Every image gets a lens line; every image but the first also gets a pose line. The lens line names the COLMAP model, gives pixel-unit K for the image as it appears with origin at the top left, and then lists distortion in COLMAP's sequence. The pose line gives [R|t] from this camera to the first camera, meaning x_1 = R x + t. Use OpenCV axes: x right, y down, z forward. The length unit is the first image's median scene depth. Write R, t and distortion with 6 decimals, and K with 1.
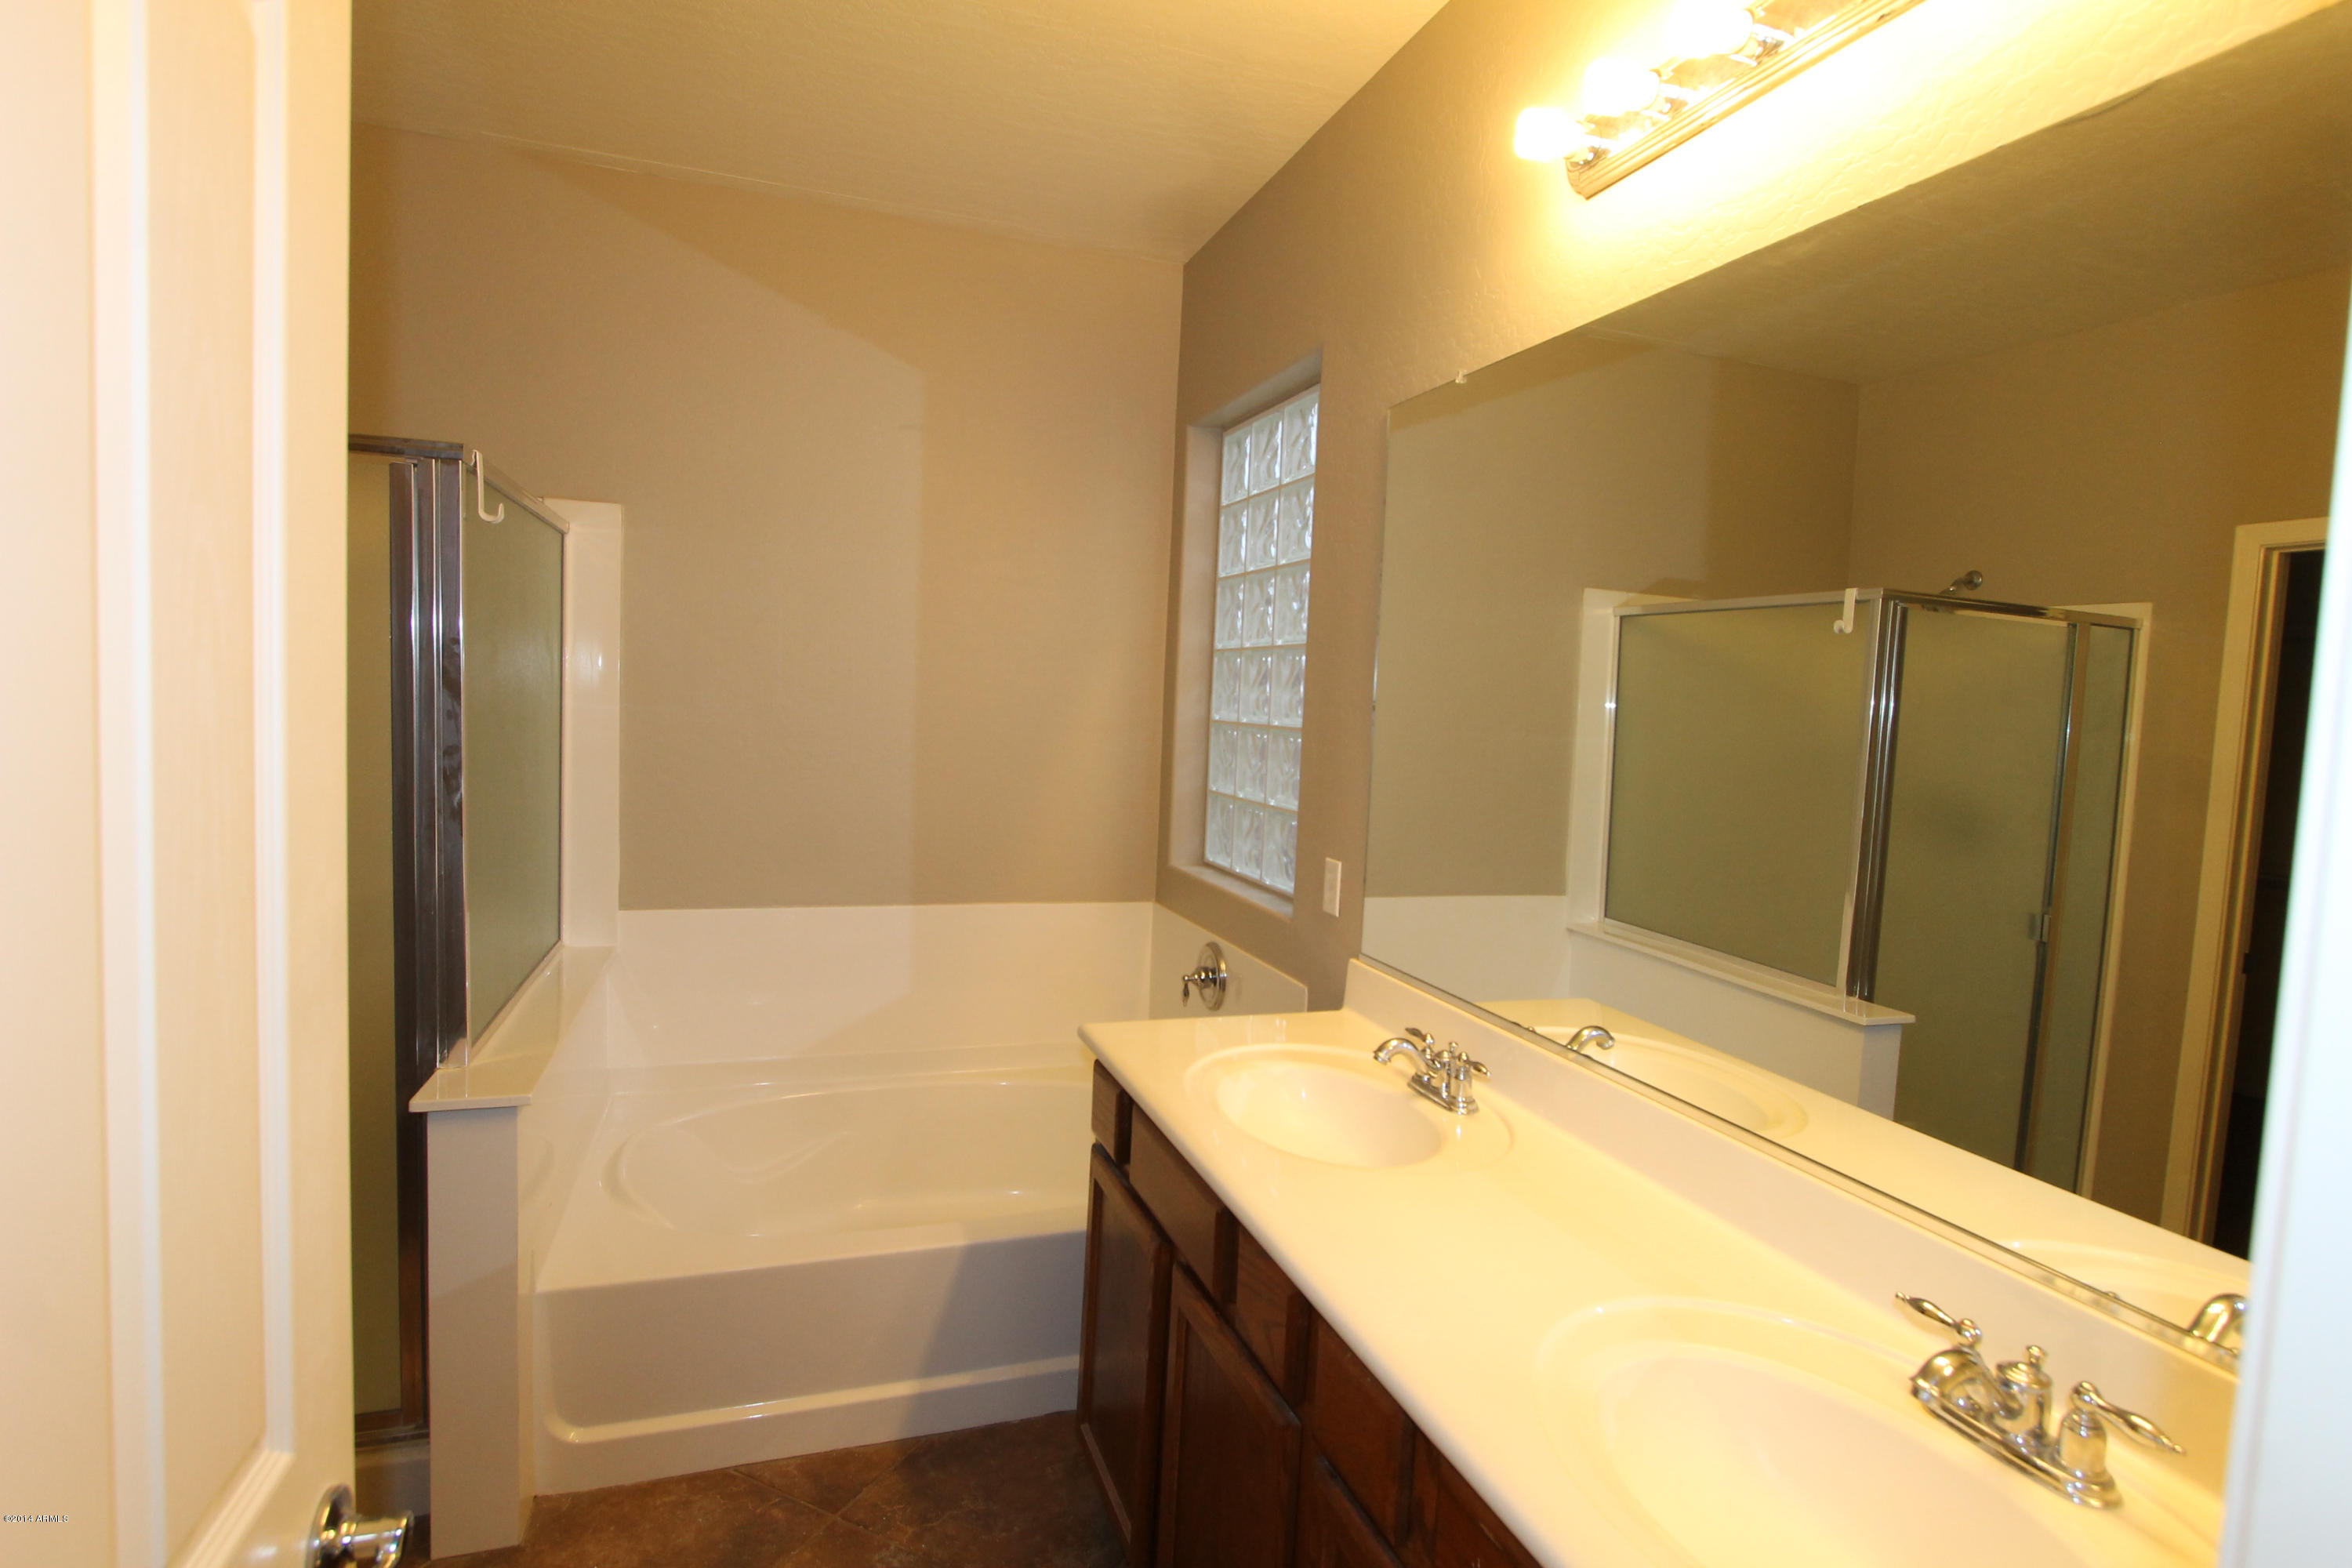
lens RADIAL K [[1185.5, 0, 1184.1], [0, 1185.5, 779.7], [0, 0, 1]] dist [-0.006377, -0.000714]
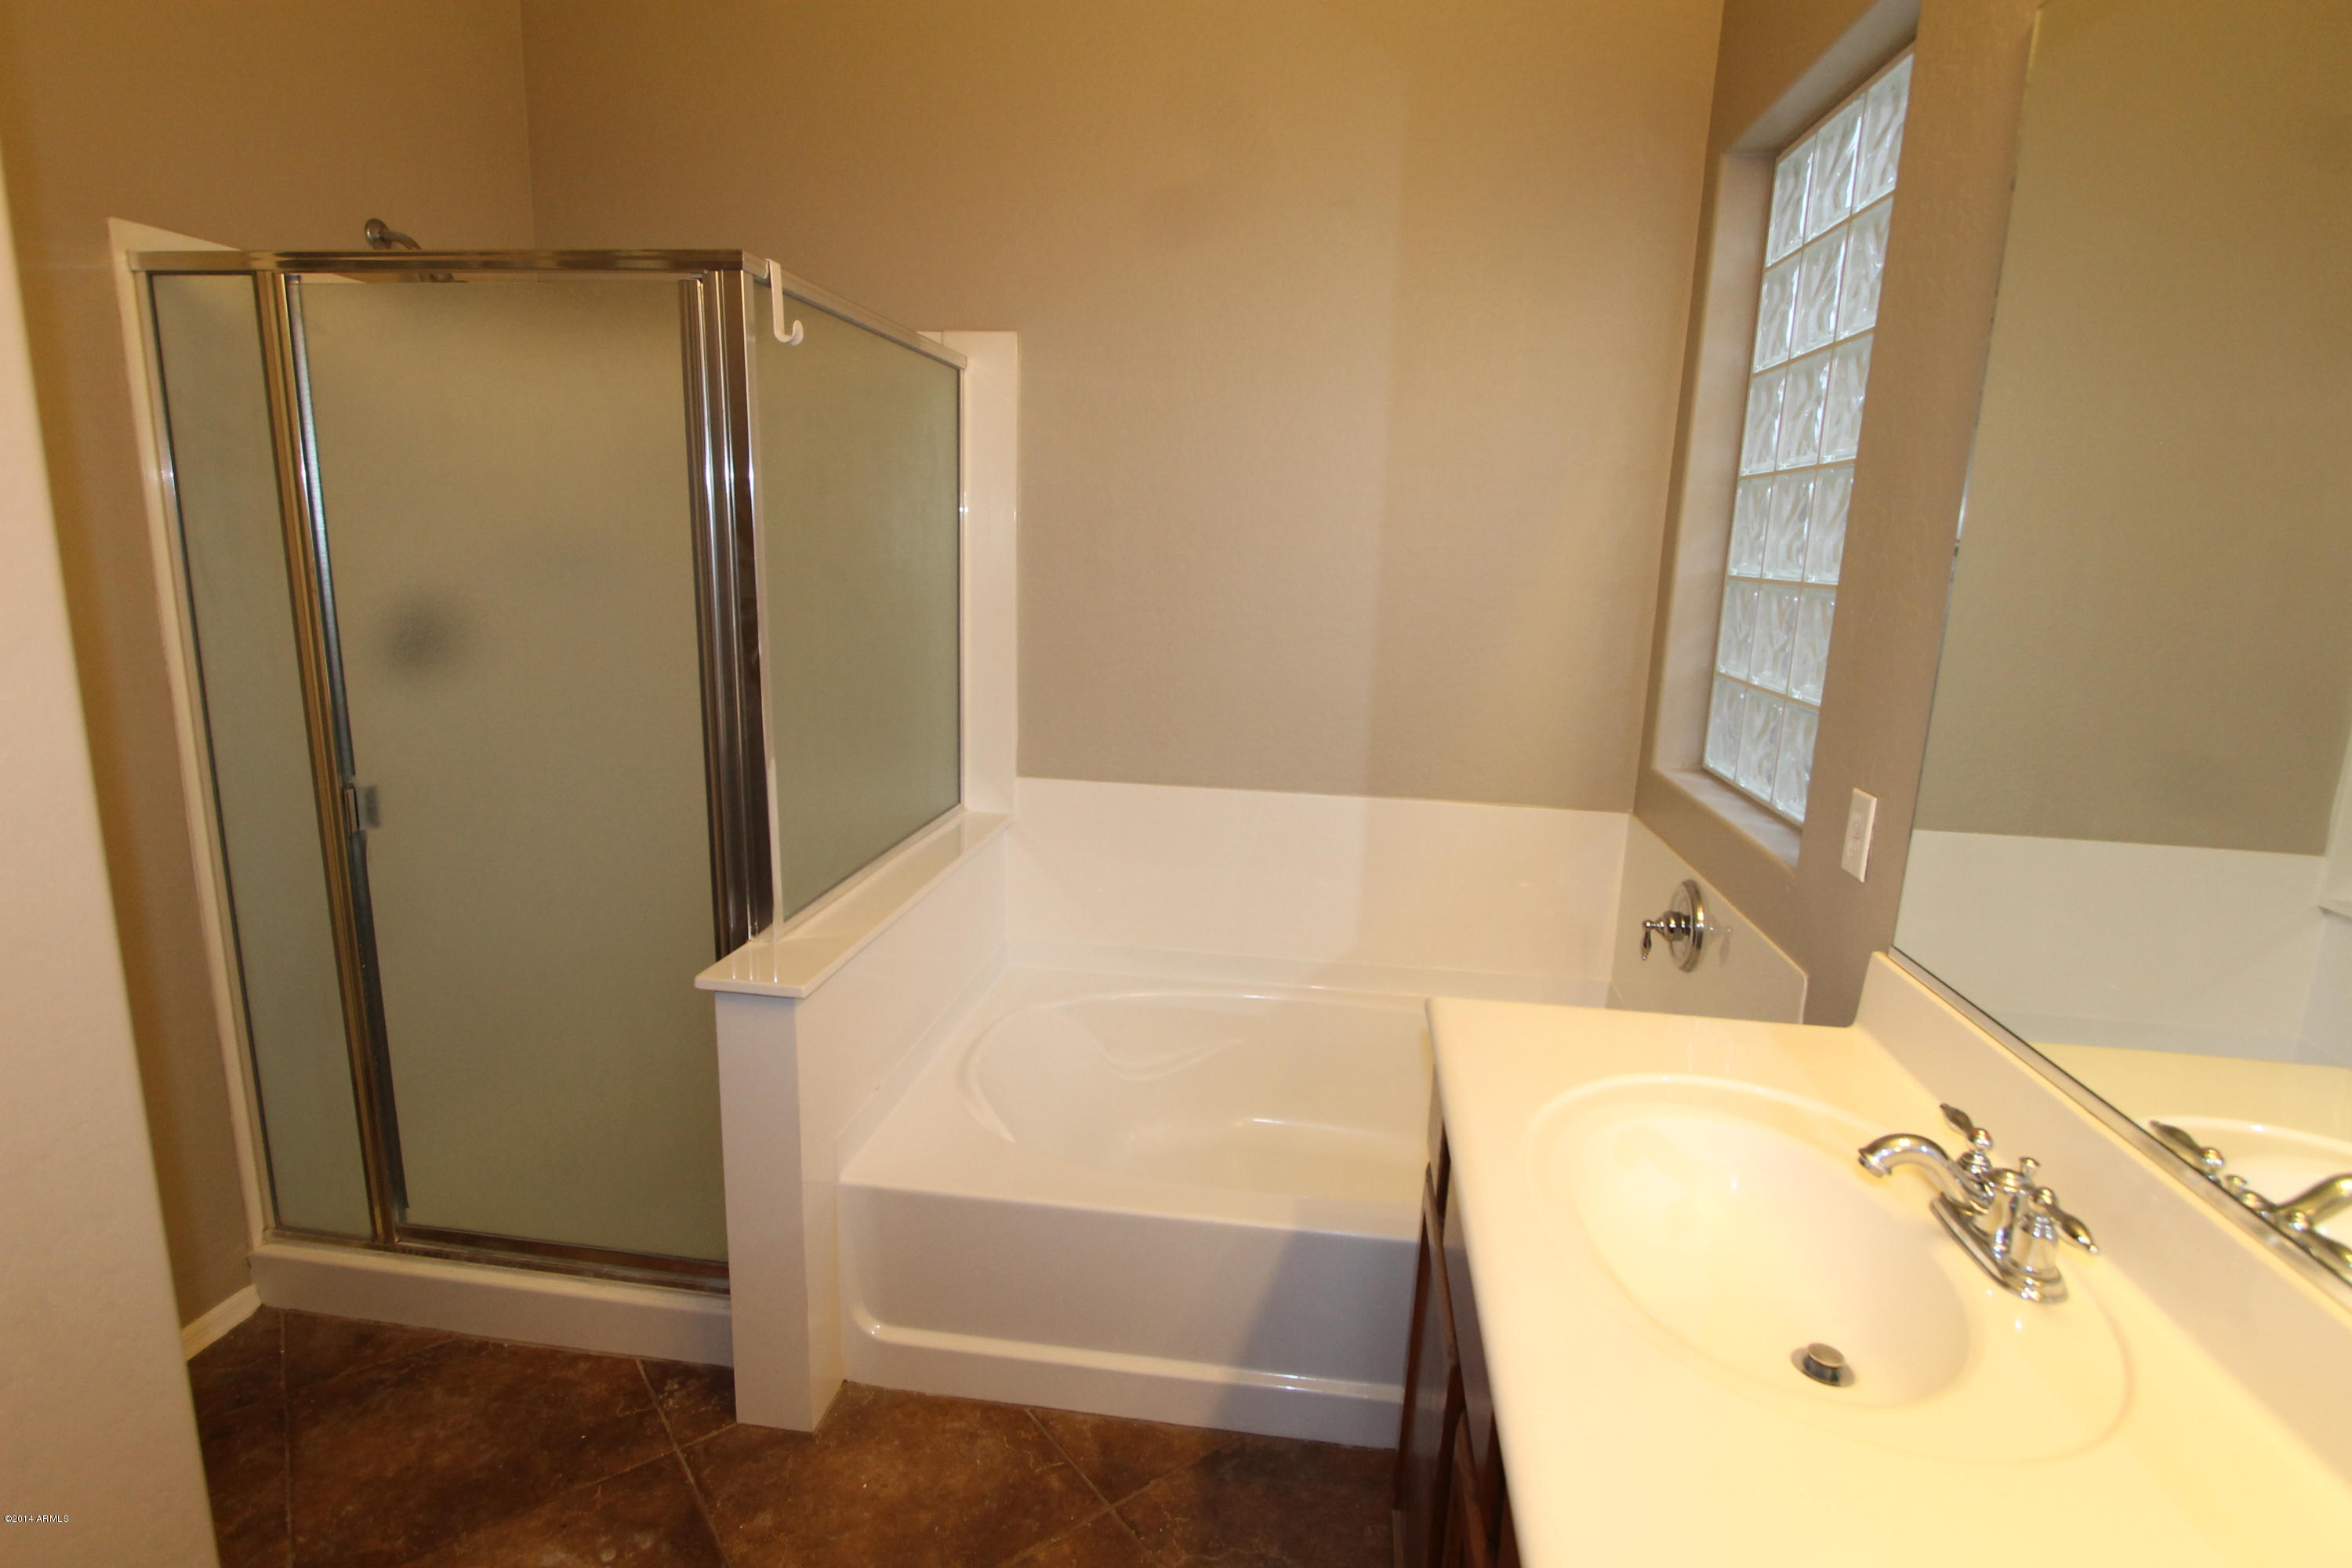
lens RADIAL K [[1210.2, 0, 1156.5], [0, 1210.2, 785.7], [0, 0, 1]] dist [-0.011839, -0.000715]
pose [[0.892969, 0.077809, -0.443341, 0.056836], [-0.025241, 0.992052, 0.123272, -0.005578], [0.449409, -0.098888, 0.887836, 0.195129]]
